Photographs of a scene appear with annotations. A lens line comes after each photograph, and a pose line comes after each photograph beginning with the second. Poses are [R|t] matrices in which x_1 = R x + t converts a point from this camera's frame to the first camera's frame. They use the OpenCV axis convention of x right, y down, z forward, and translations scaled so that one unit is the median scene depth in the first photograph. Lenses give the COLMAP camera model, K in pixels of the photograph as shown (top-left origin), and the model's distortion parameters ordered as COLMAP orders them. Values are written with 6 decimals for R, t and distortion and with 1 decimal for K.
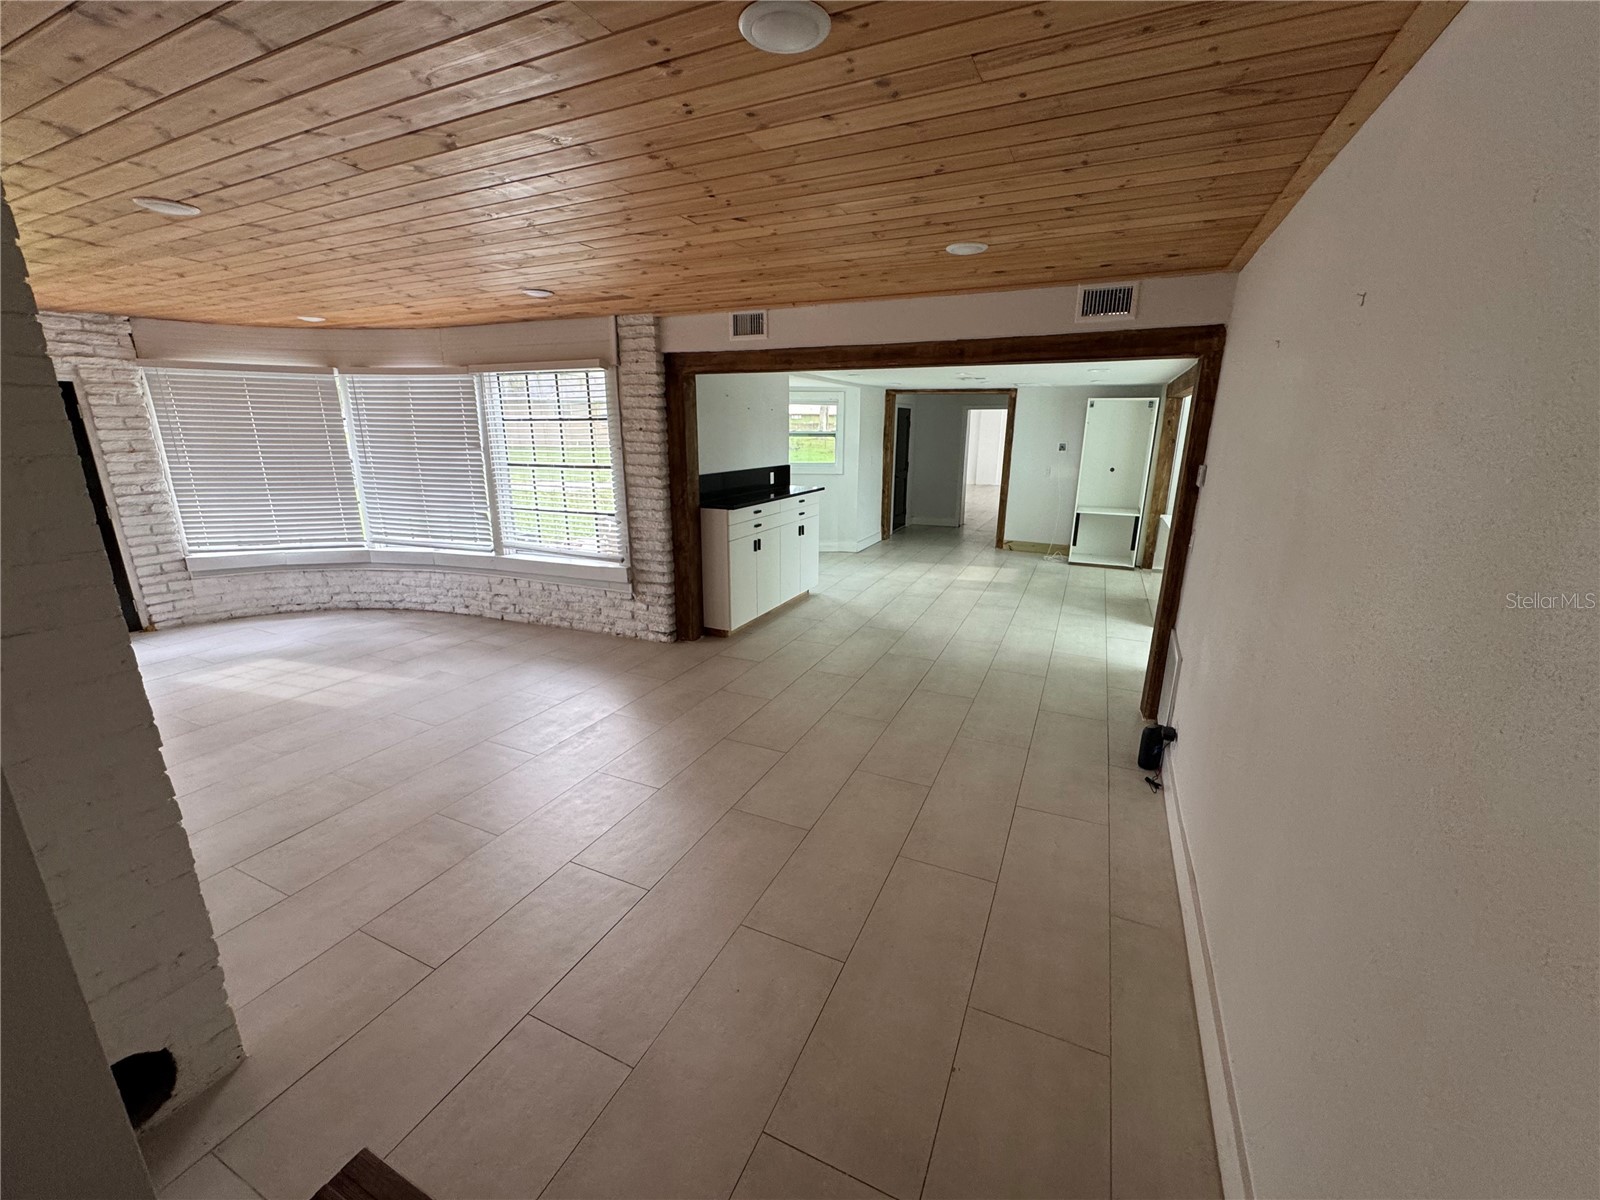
lens RADIAL K [[643.9, 0, 800.1], [0, 643.9, 603.8], [0, 0, 1]] dist [-0.002082, -0.000122]
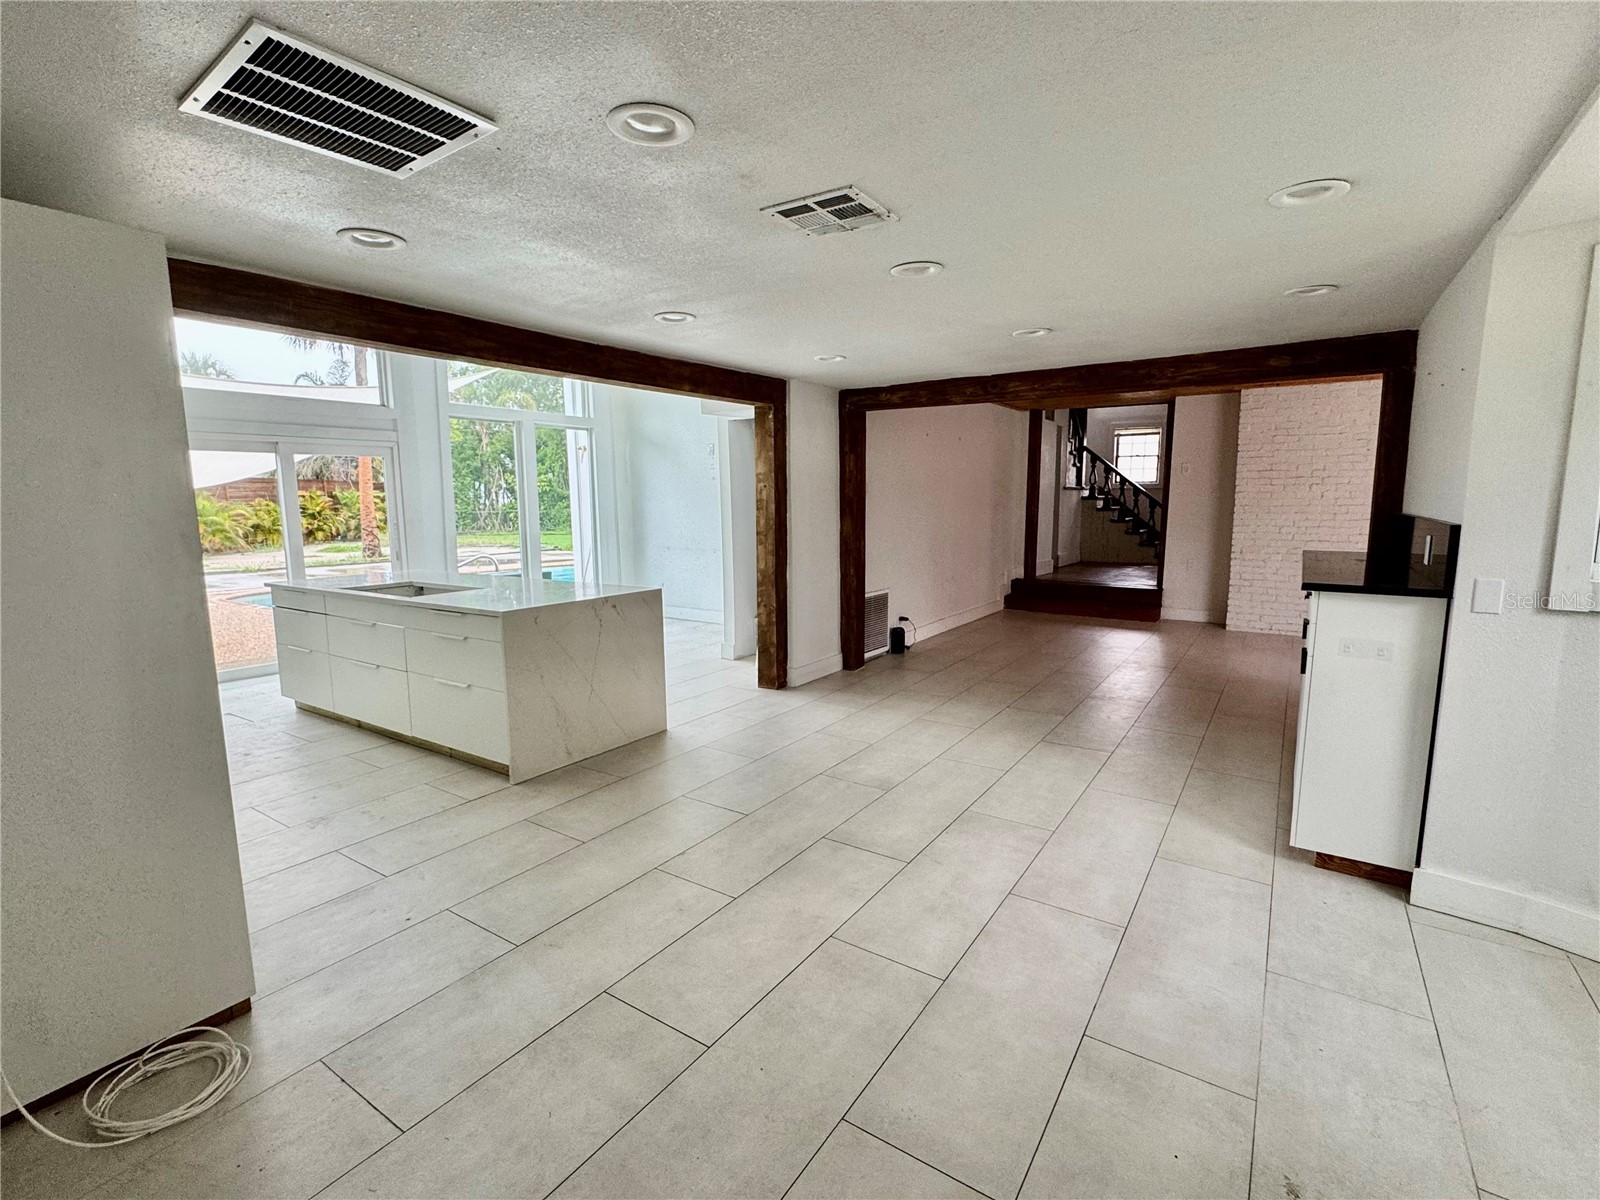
lens RADIAL K [[745.9, 0, 800.3], [0, 745.9, 600.0], [0, 0, 1]] dist [-0.004234, 0.000279]
pose [[-0.986733, -0.024527, 0.160489, 0.286070], [0.041466, 0.917665, 0.395186, -0.403669], [-0.156967, 0.396598, -0.904473, 1.656162]]
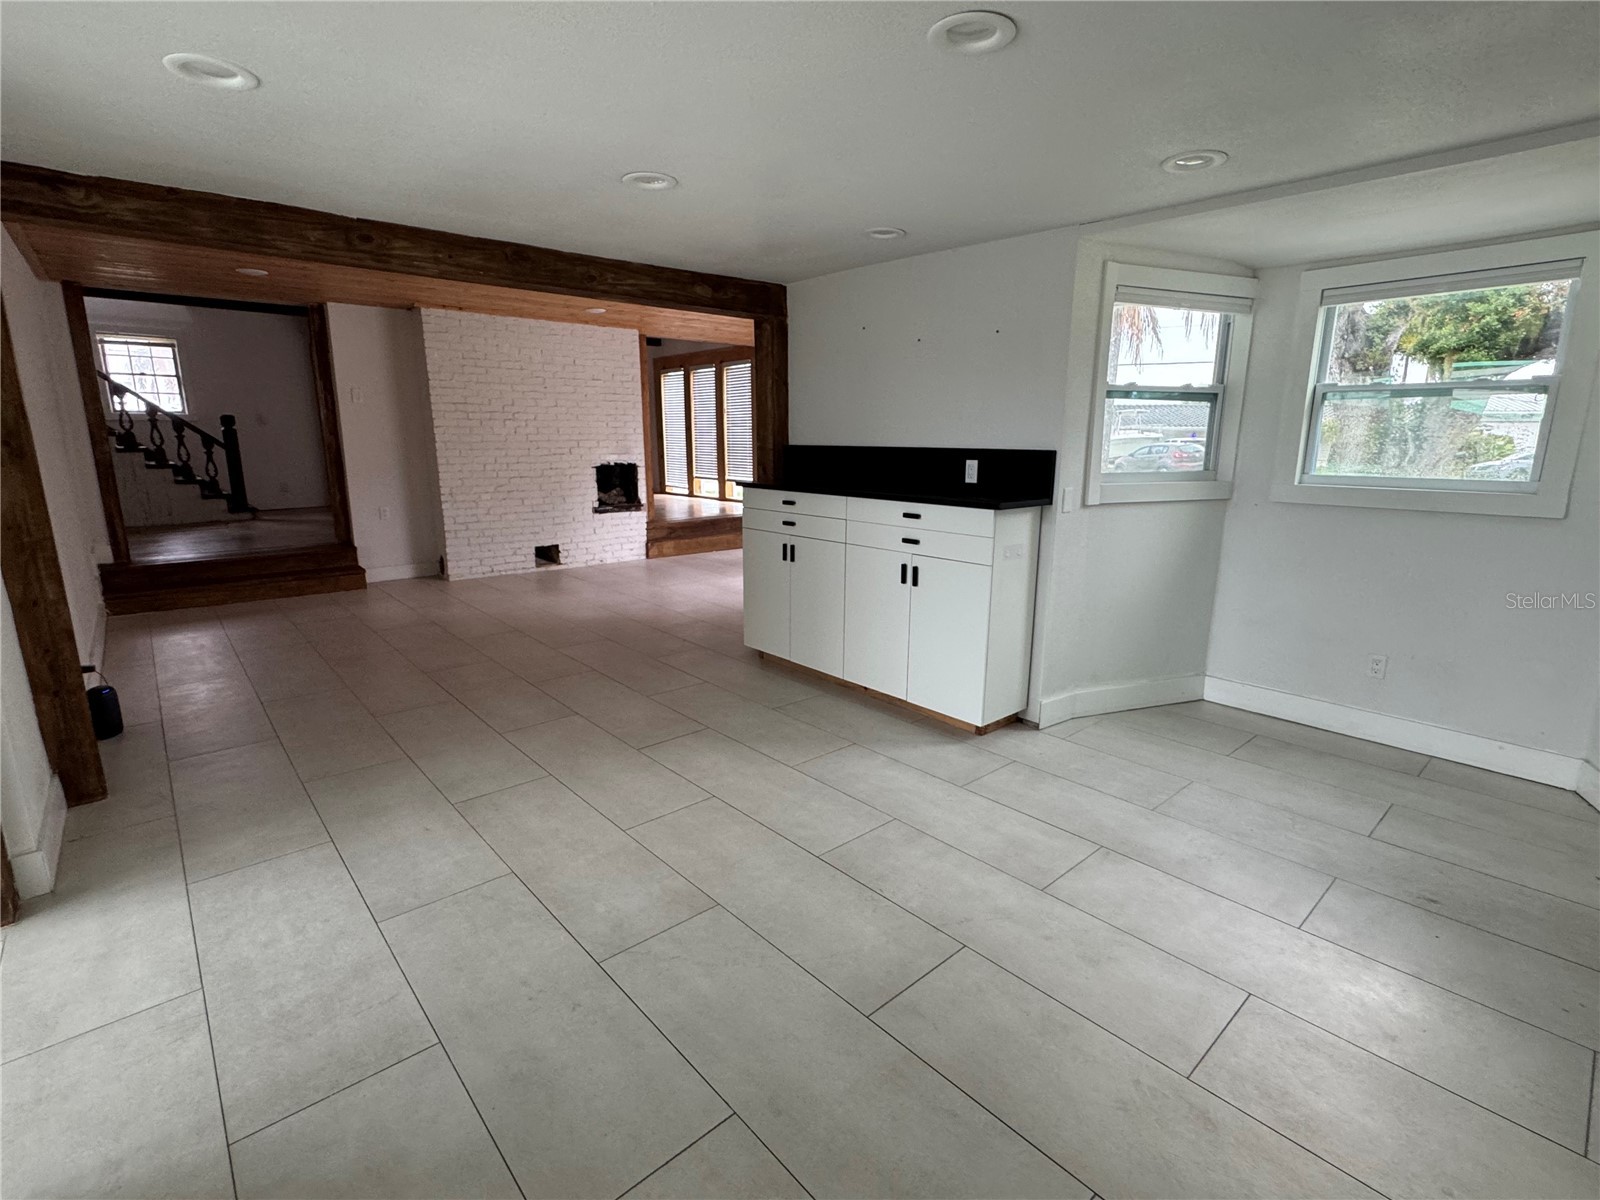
lens RADIAL K [[745.9, 0, 800.7], [0, 745.9, 602.0], [0, 0, 1]] dist [-0.004234, 0.000279]
pose [[-0.404068, 0.191828, -0.894389, 0.613798], [-0.251269, 0.916875, 0.310169, -0.279470], [0.879542, 0.350061, -0.322279, 1.242877]]
